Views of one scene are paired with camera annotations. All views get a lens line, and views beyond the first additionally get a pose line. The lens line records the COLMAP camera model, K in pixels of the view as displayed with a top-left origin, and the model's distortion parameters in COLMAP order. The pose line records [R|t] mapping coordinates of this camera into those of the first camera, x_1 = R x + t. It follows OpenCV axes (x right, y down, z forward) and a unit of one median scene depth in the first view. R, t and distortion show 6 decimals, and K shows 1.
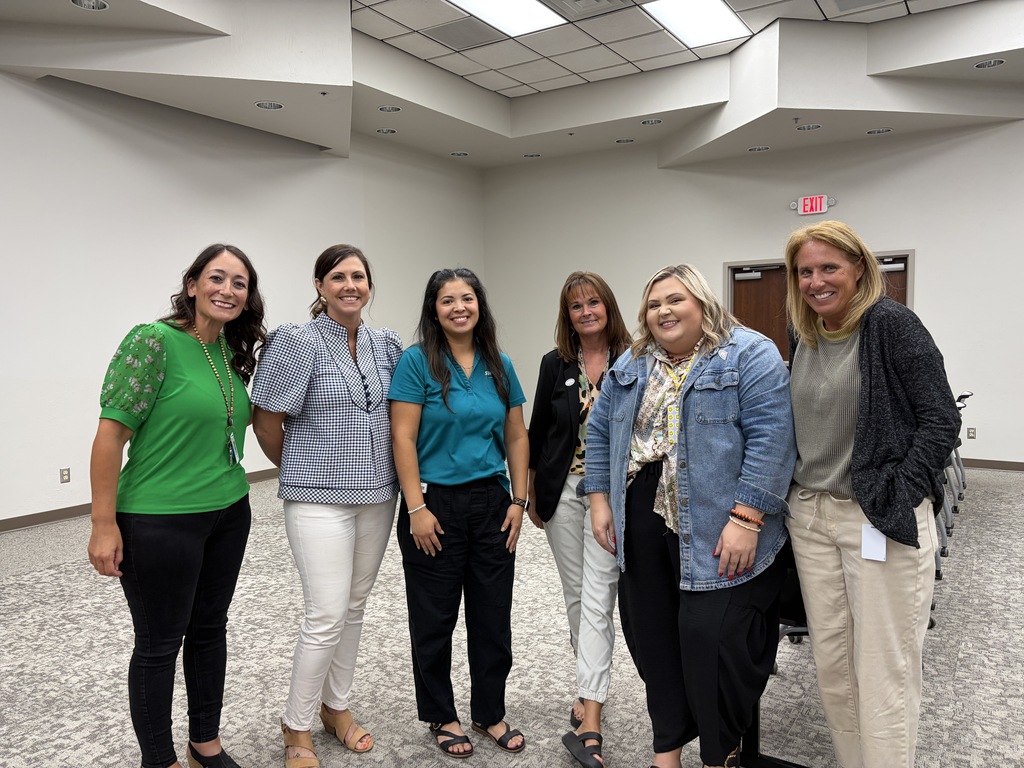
lens RADIAL K [[770.1, 0, 512.0], [0, 770.1, 384.0], [0, 0, 1]] dist [0.008454, -0.005264]
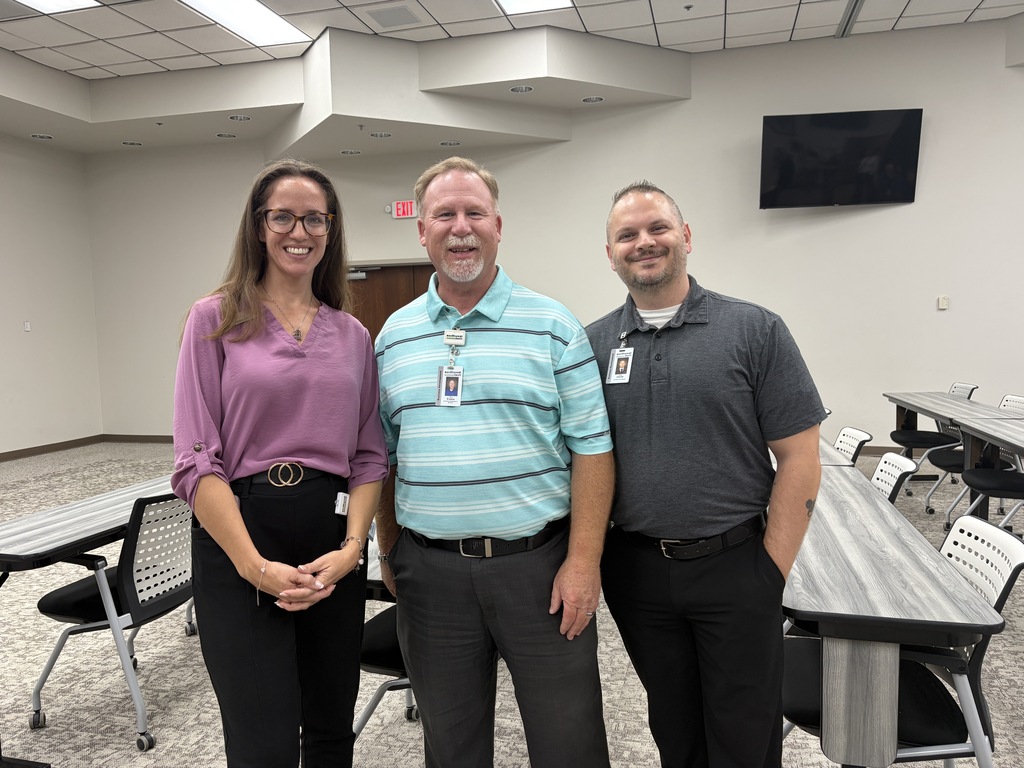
lens RADIAL K [[770.1, 0, 512.0], [0, 770.1, 384.0], [0, 0, 1]] dist [0.008454, -0.005264]
pose [[0.948442, -0.033788, 0.315144, 0.204482], [0.030937, 0.999423, 0.014048, -0.005434], [-0.315437, -0.003574, 0.948940, -0.043857]]
